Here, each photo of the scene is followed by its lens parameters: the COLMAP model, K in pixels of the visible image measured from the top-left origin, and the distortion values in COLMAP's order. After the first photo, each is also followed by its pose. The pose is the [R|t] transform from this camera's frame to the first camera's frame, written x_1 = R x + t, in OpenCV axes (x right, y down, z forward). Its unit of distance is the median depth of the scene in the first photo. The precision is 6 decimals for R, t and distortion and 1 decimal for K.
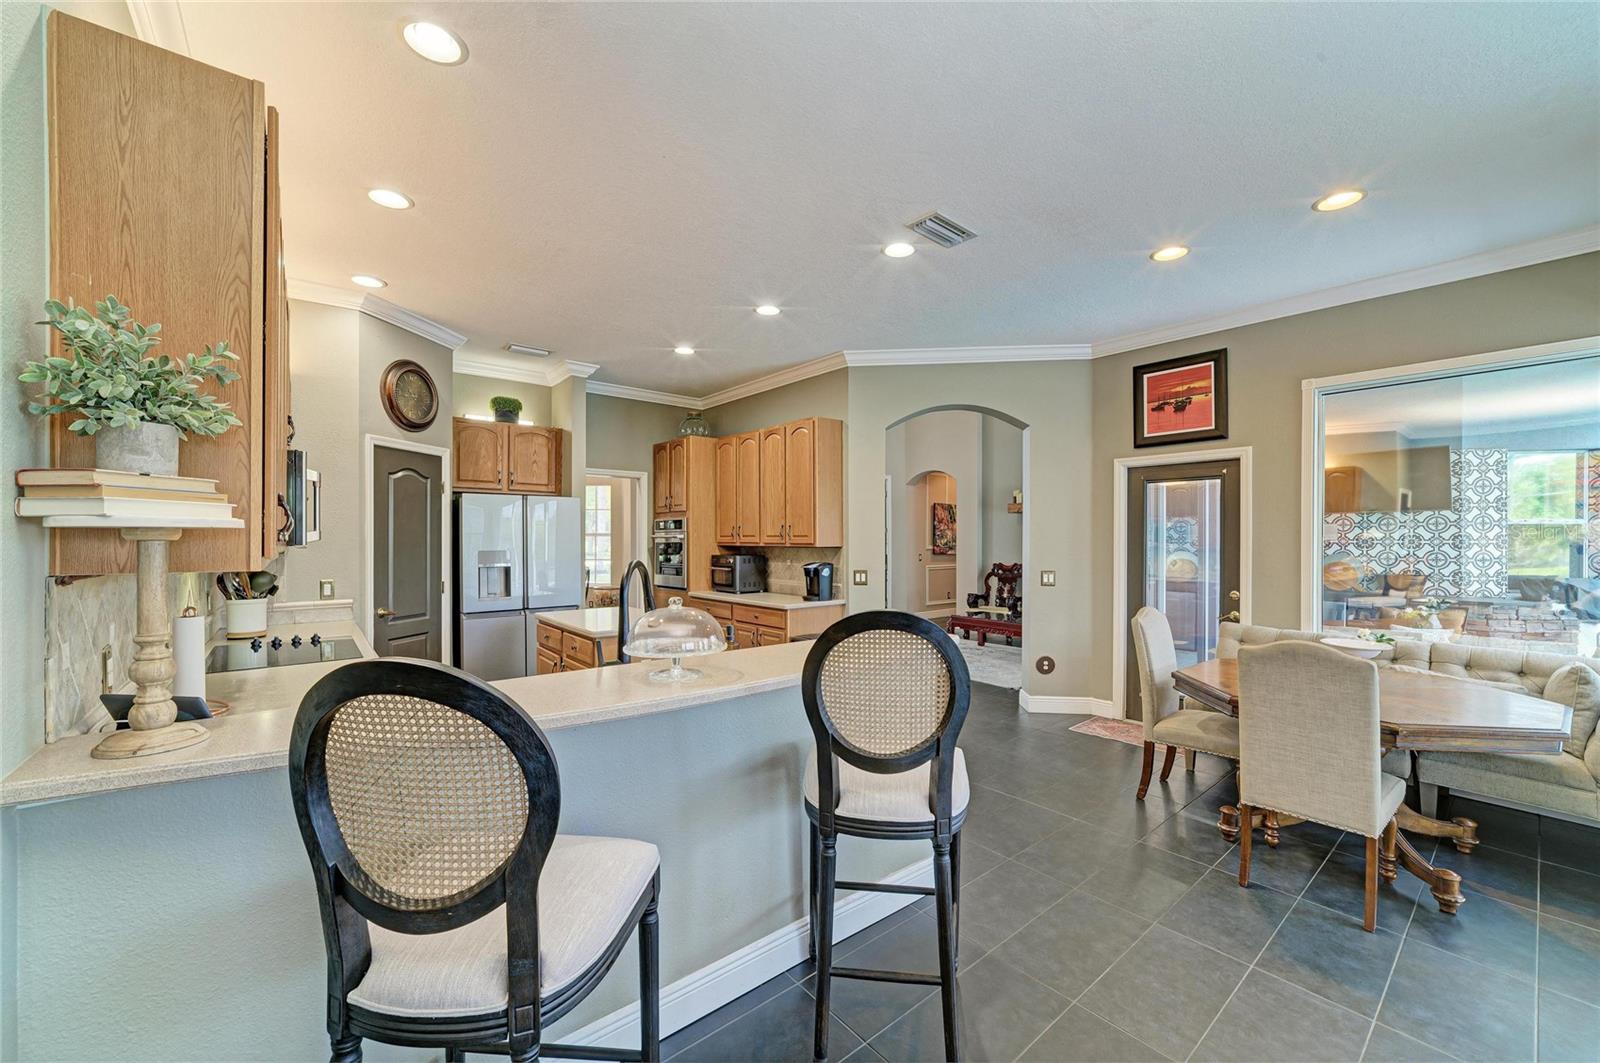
lens RADIAL K [[624.0, 0, 803.6], [0, 624.0, 540.8], [0, 0, 1]] dist [0.004310, 0.001155]
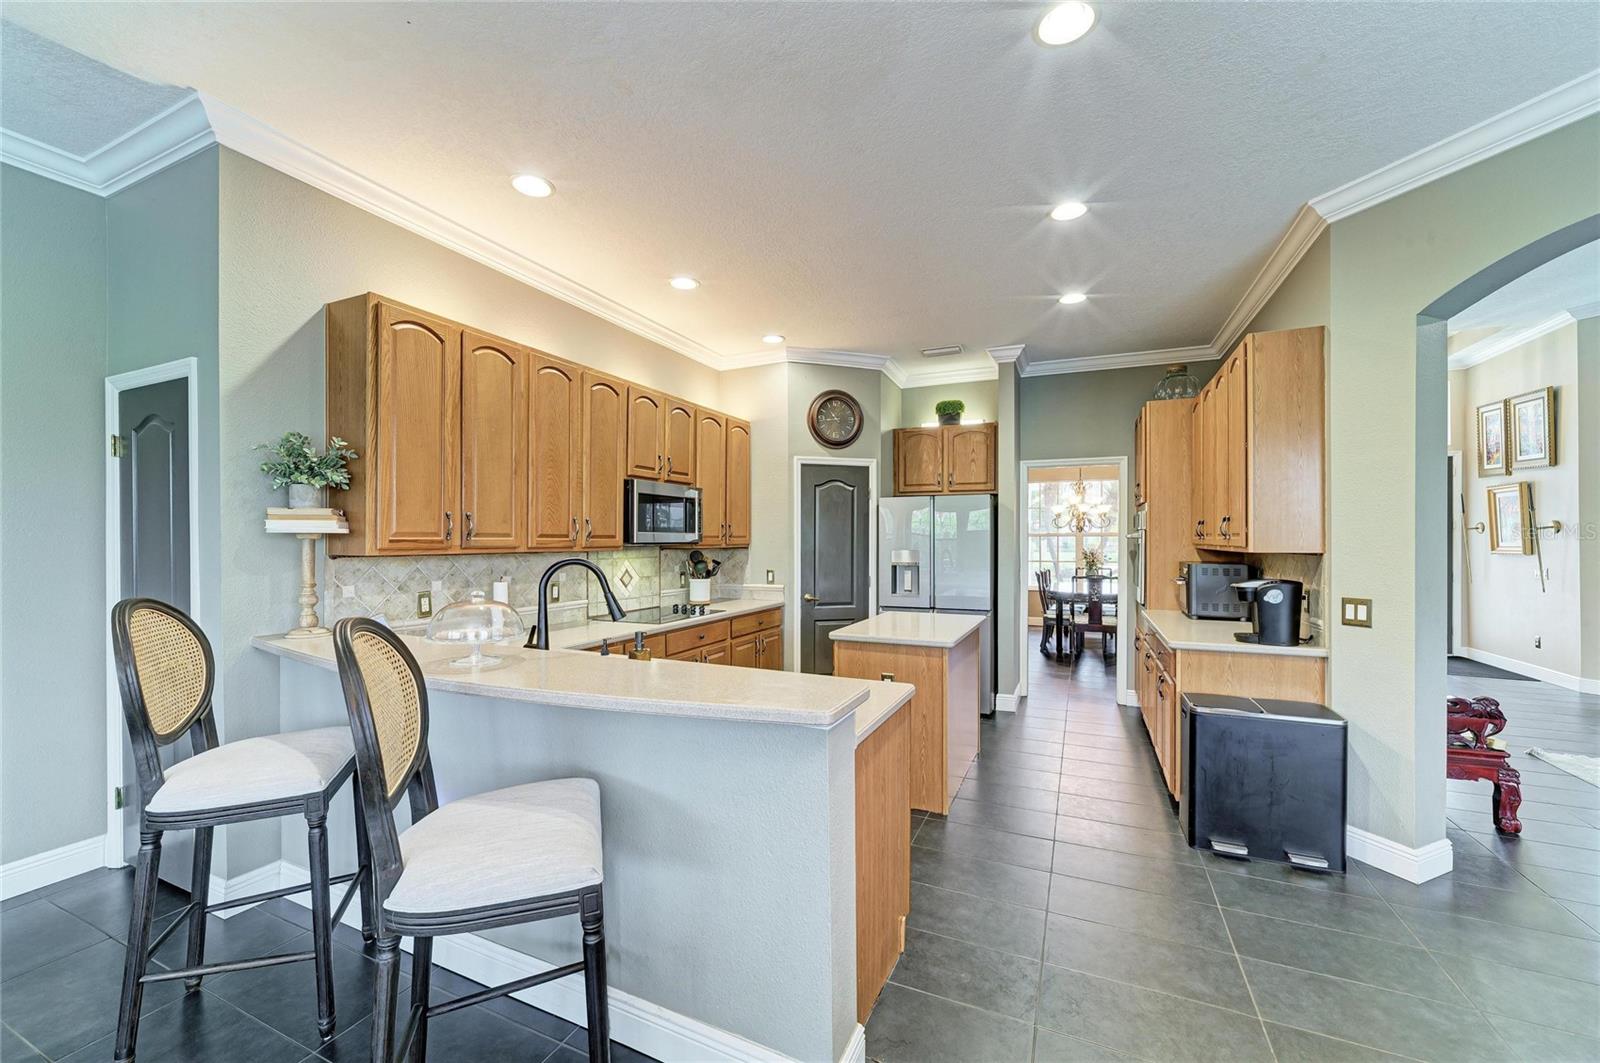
lens RADIAL K [[639.9, 0, 799.2], [0, 639.9, 537.9], [0, 0, 1]] dist [-0.005105, -0.000720]
pose [[0.432314, -0.000474, -0.901723, 0.410152], [-0.003686, 0.999991, -0.002293, -0.001504], [0.901715, 0.004315, 0.432308, 0.373493]]
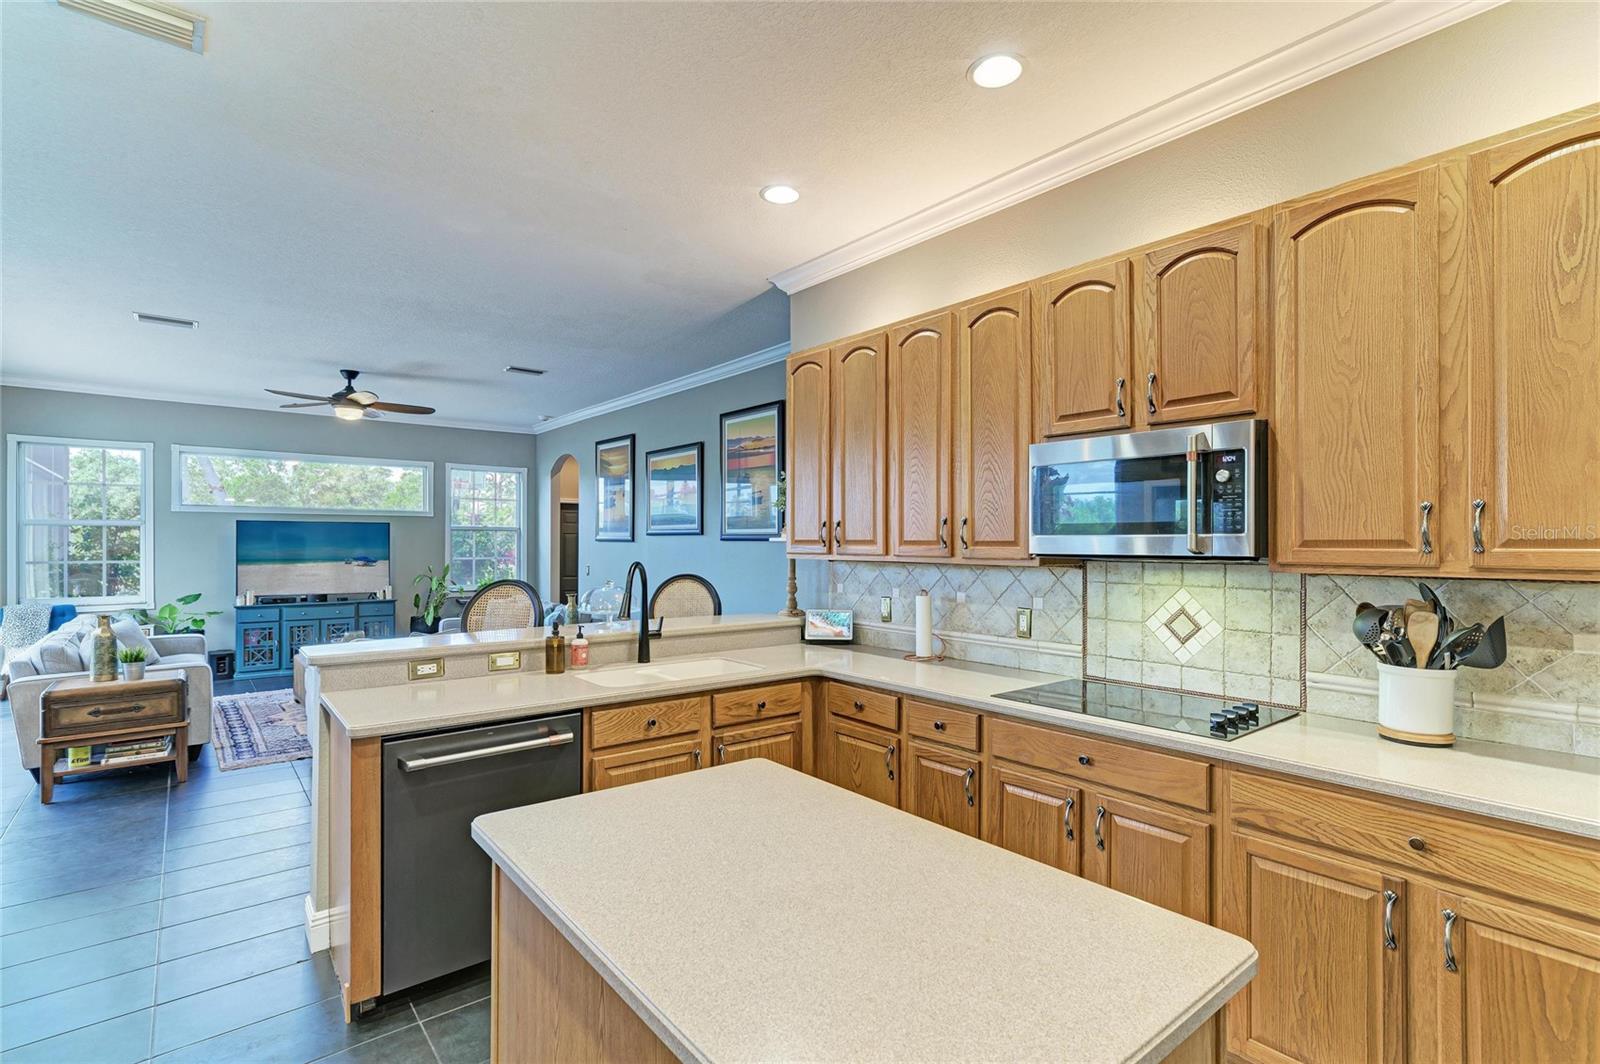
lens RADIAL K [[759.4, 0, 771.0], [0, 759.4, 534.6], [0, 0, 1]] dist [0.003095, 0.000344]
pose [[-0.999717, 0.001354, 0.023768, -0.249234], [0.001207, 0.999980, -0.006212, -0.007512], [-0.023776, -0.006181, -0.999698, 1.118723]]
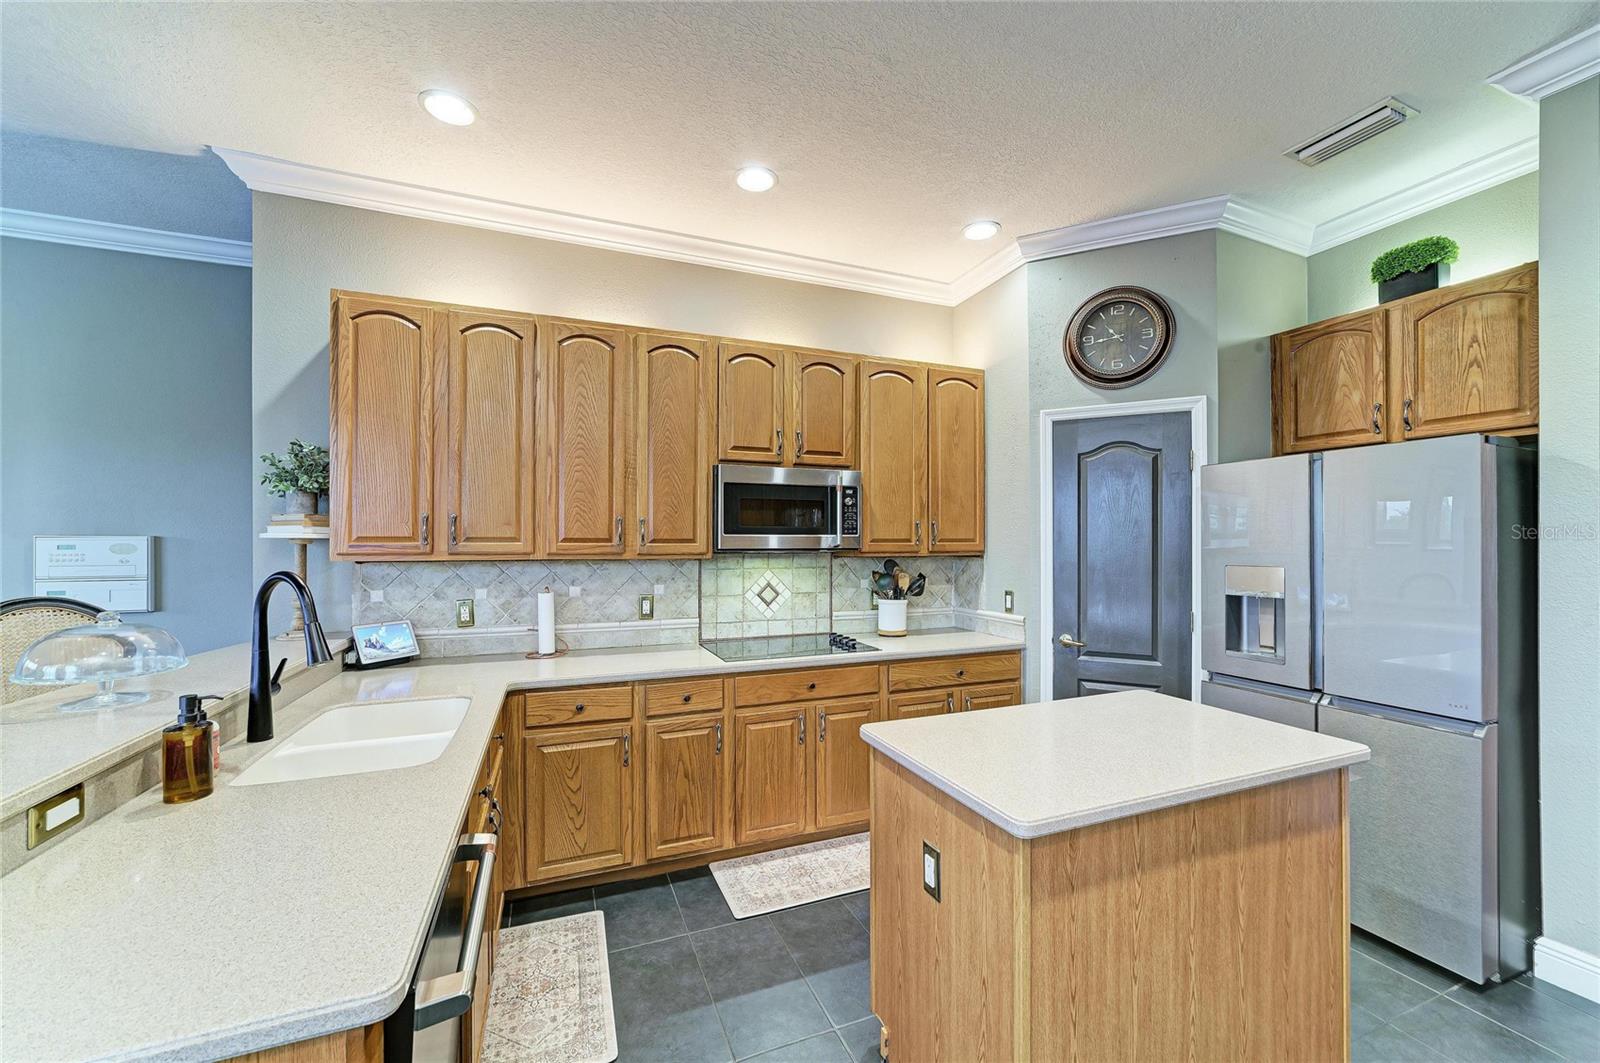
lens RADIAL K [[624.0, 0, 816.3], [0, 624.0, 535.5], [0, 0, 1]] dist [0.004310, 0.001155]
pose [[-0.301257, -0.008754, -0.953503, 0.122099], [-0.003729, 0.999961, -0.008002, -0.004744], [0.953536, 0.001145, -0.301278, 0.815793]]
